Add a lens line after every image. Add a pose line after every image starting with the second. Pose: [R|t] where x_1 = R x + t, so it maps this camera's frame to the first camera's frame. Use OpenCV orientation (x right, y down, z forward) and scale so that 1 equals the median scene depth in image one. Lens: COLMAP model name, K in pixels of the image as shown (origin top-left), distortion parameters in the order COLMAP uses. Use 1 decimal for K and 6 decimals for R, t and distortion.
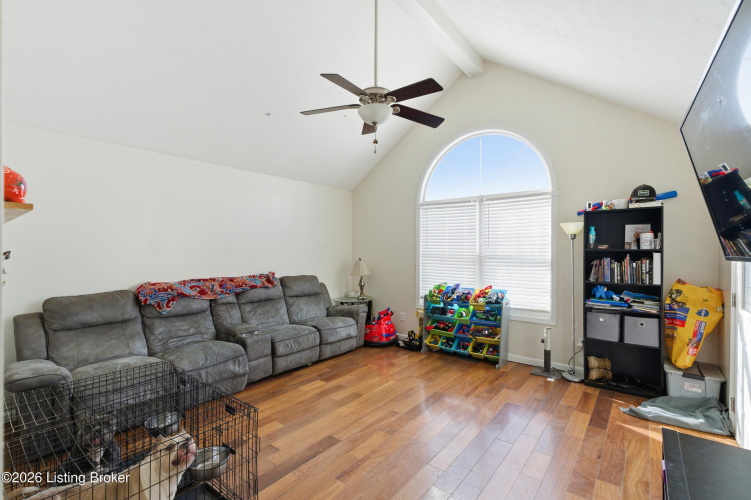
lens RADIAL K [[341.8, 0, 375.2], [0, 341.8, 246.0], [0, 0, 1]] dist [-0.000575, 0.000830]
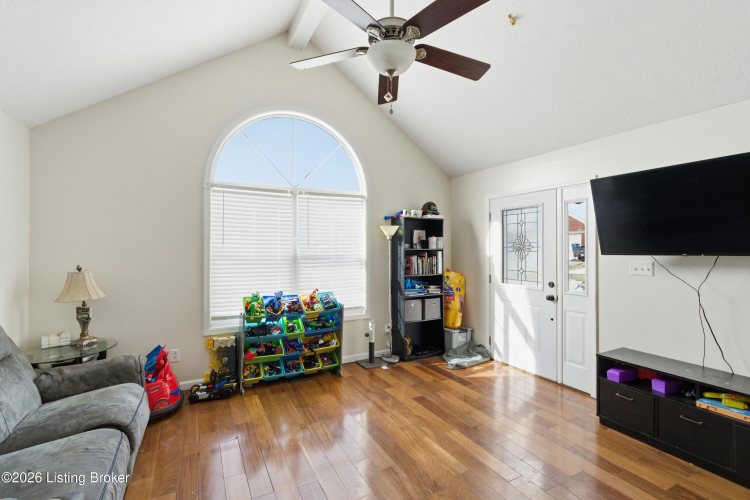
lens RADIAL K [[341.3, 0, 374.7], [0, 341.3, 246.0], [0, 0, 1]] dist [-0.000575, 0.000830]
pose [[0.403574, 0.008992, 0.914903, -0.496855], [-0.006899, 0.999953, -0.006785, 0.007909], [-0.914921, -0.003574, 0.403617, 0.575057]]
